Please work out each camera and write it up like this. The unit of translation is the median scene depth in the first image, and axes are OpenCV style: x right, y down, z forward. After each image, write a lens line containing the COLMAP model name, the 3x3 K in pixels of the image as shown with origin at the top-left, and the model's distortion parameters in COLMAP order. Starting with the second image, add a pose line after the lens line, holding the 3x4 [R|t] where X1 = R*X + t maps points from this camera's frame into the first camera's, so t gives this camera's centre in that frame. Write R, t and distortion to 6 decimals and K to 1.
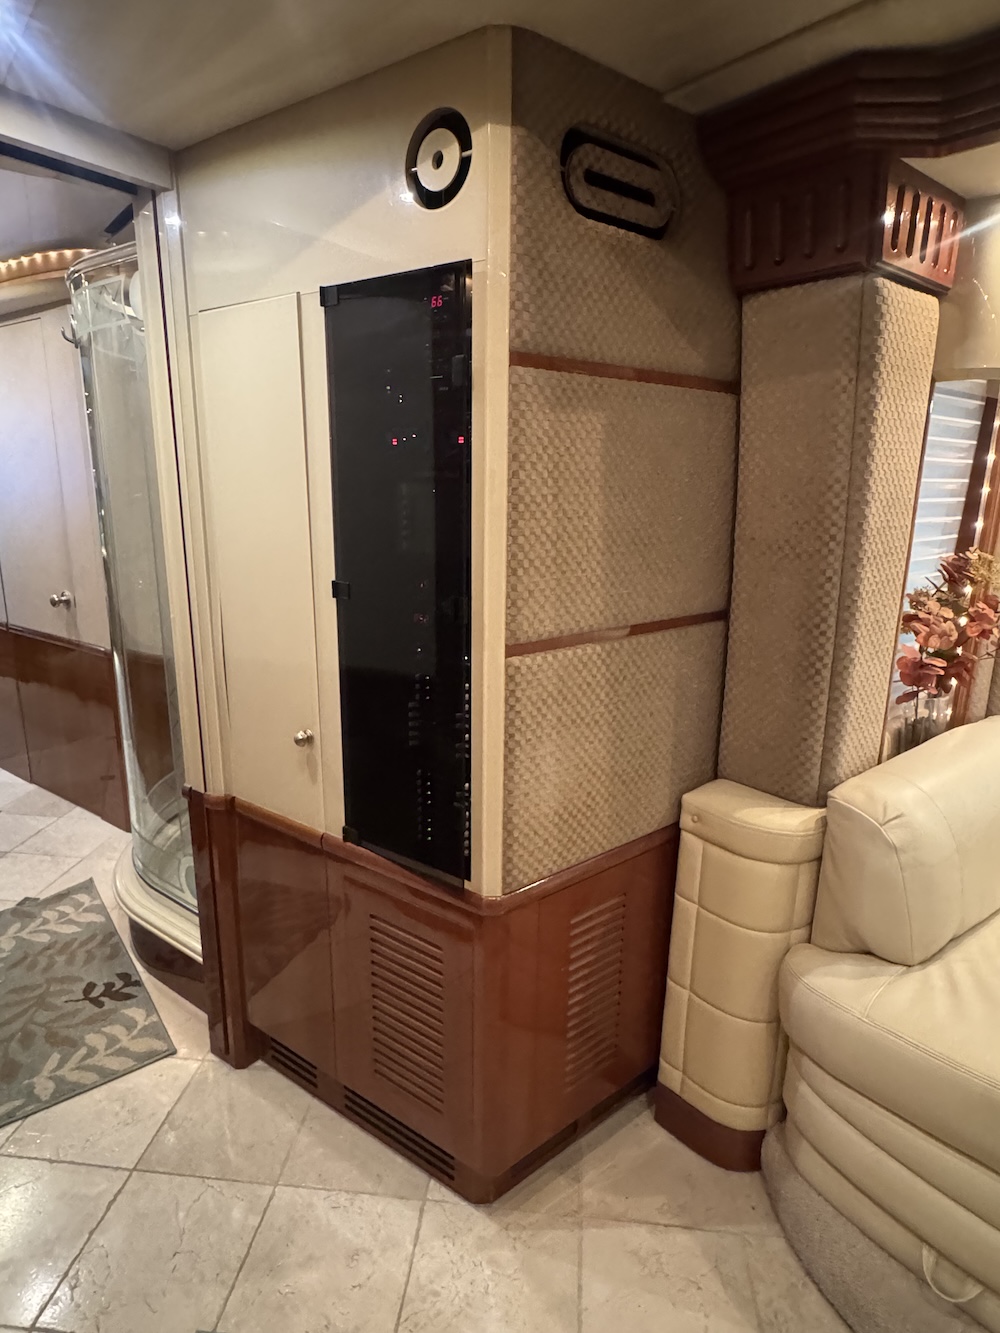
lens RADIAL K [[762.6, 0, 500.8], [0, 762.6, 660.3], [0, 0, 1]] dist [-0.003062, 0.000110]
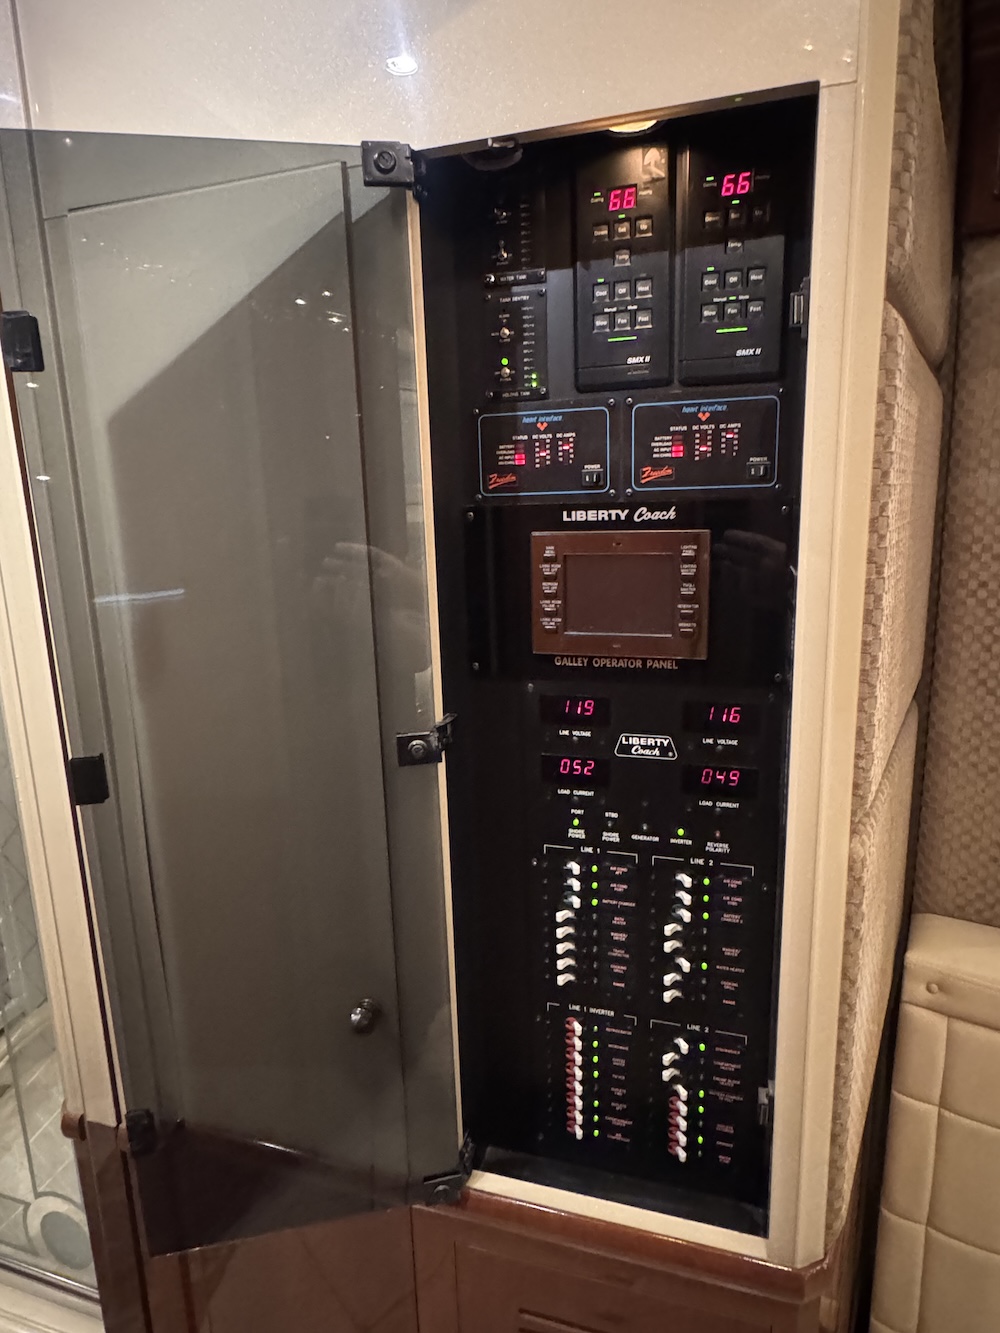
lens RADIAL K [[762.6, 0, 500.7], [0, 762.6, 660.8], [0, 0, 1]] dist [-0.003062, 0.000110]
pose [[0.943453, -0.100390, 0.315939, -0.246739], [0.113848, 0.993199, -0.024383, -0.093835], [-0.311343, 0.058974, 0.948466, 0.355703]]
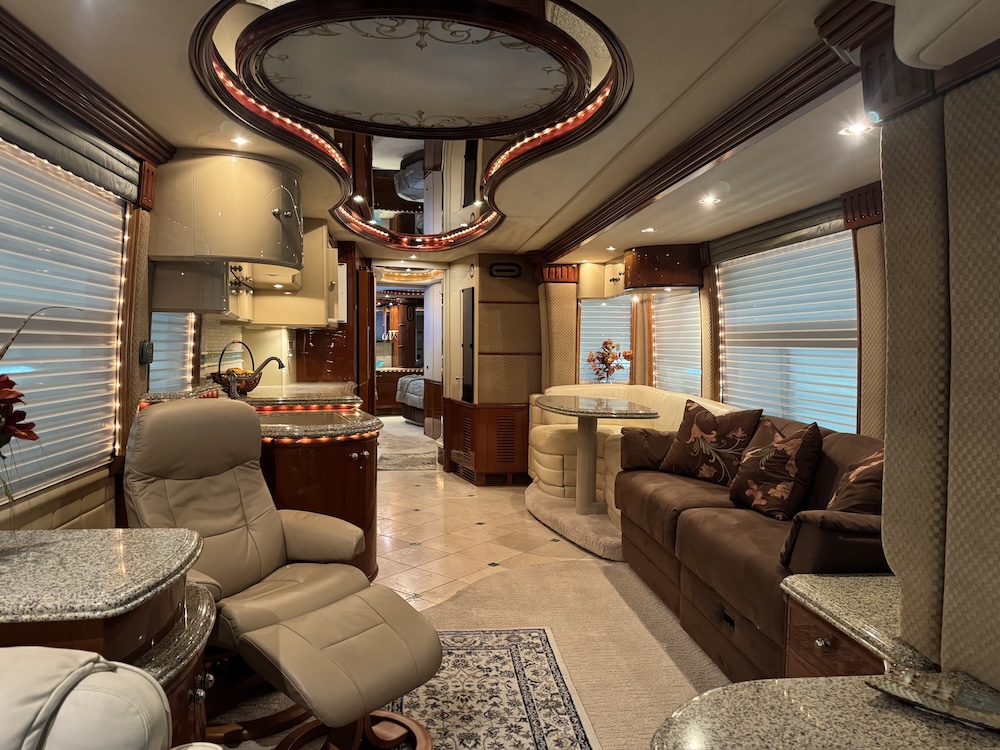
lens RADIAL K [[702.0, 0, 493.5], [0, 702.0, 368.8], [0, 0, 1]] dist [0.046342, -0.058872]
pose [[0.834163, 0.015189, -0.551309, 1.809076], [-0.127194, 0.977972, -0.165509, 0.574631], [0.536651, 0.208185, 0.817719, -1.897721]]
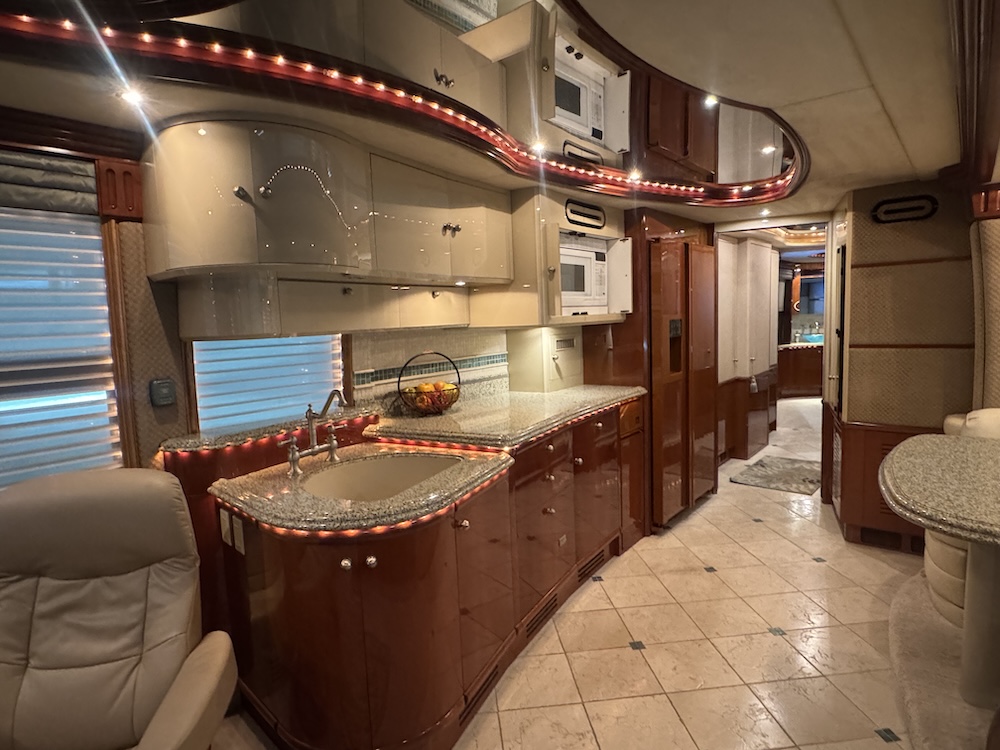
lens RADIAL K [[572.1, 0, 495.2], [0, 572.1, 378.2], [0, 0, 1]] dist [-0.003062, 0.000110]
pose [[0.188087, 0.087495, -0.978247, 1.471994], [-0.186881, 0.981015, 0.051811, 0.193963], [0.964209, 0.173071, 0.200867, -0.694855]]
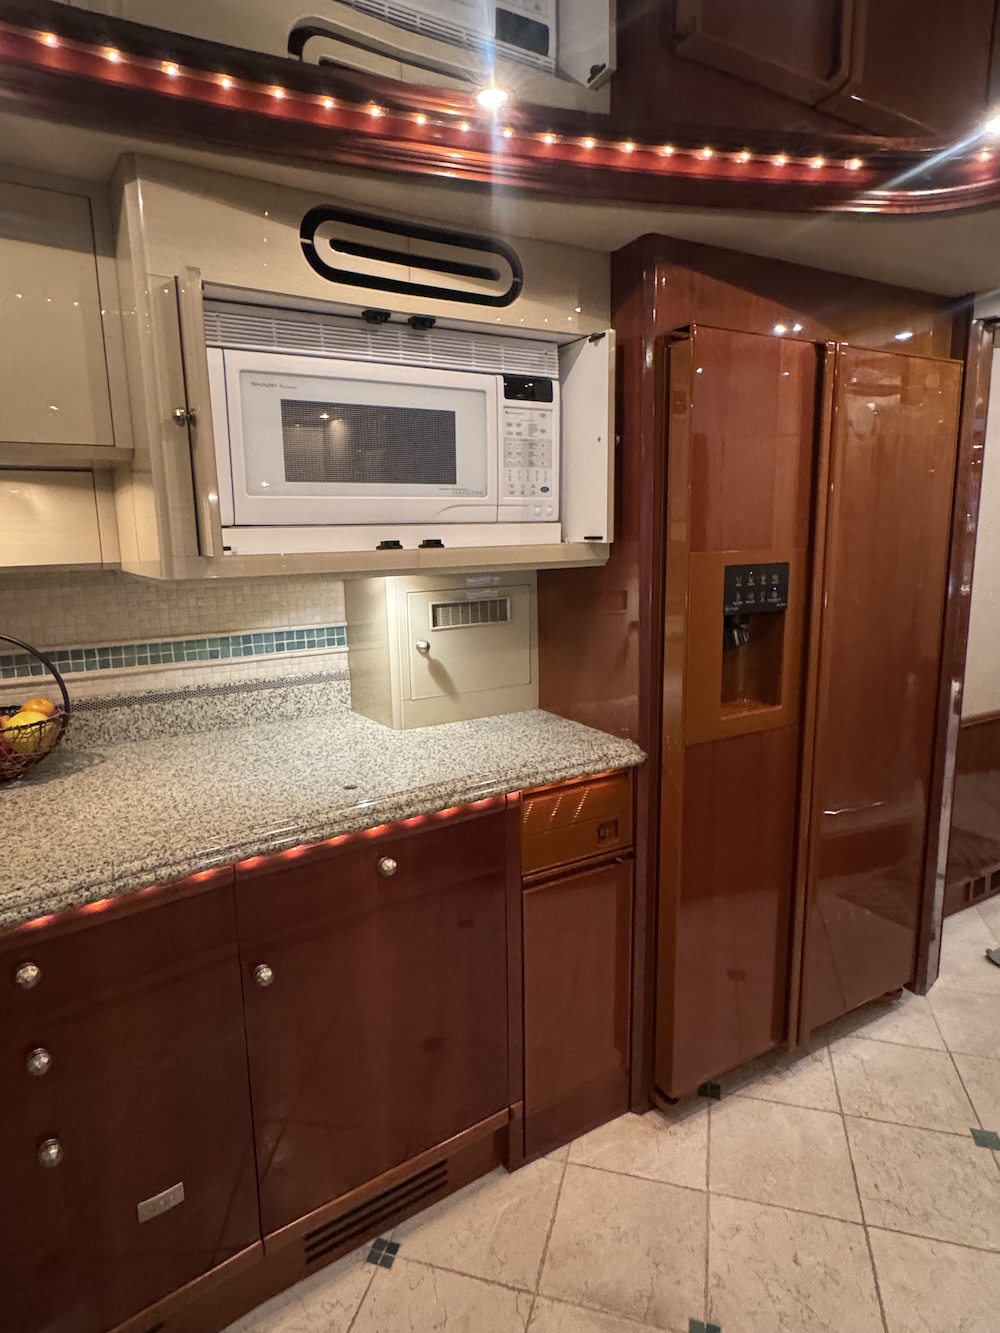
lens RADIAL K [[762.6, 0, 493.8], [0, 762.6, 656.6], [0, 0, 1]] dist [-0.003062, 0.000110]
pose [[-0.177069, 0.158706, -0.971318, 0.666484], [-0.212980, 0.957349, 0.195250, -0.013637], [0.960878, 0.241444, -0.135716, 0.071943]]
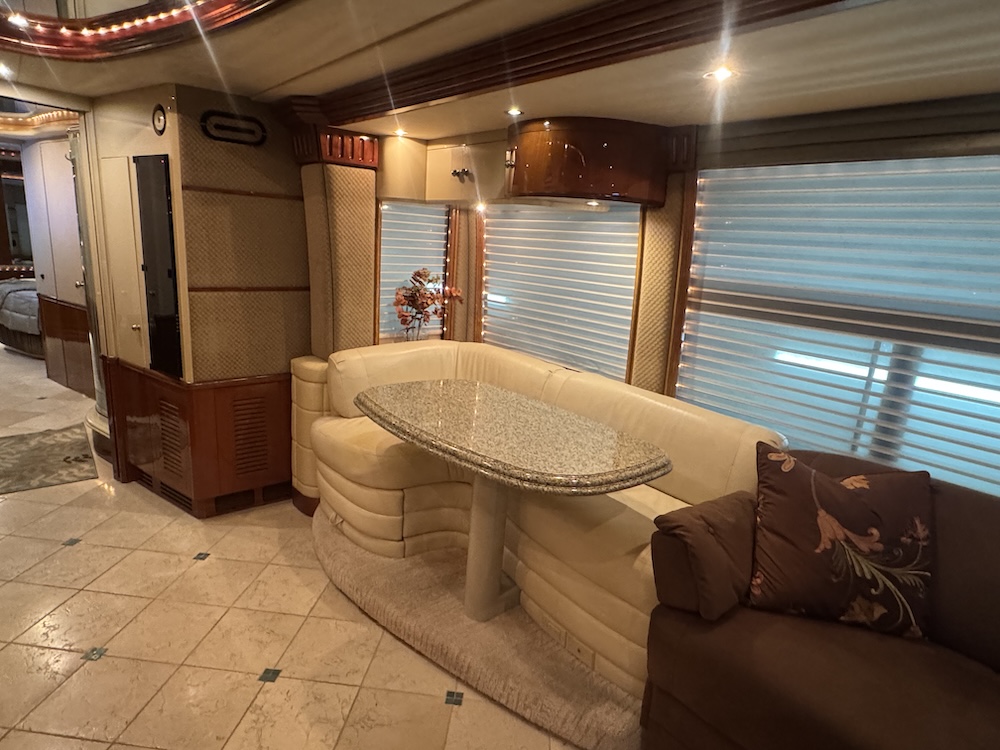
lens RADIAL K [[572.1, 0, 495.9], [0, 572.1, 373.9], [0, 0, 1]] dist [-0.003062, 0.000110]
pose [[0.998676, 0.047987, 0.018543, 0.718387], [-0.047896, 0.998838, -0.005334, 0.164671], [-0.018777, 0.004439, 0.999814, -0.728921]]
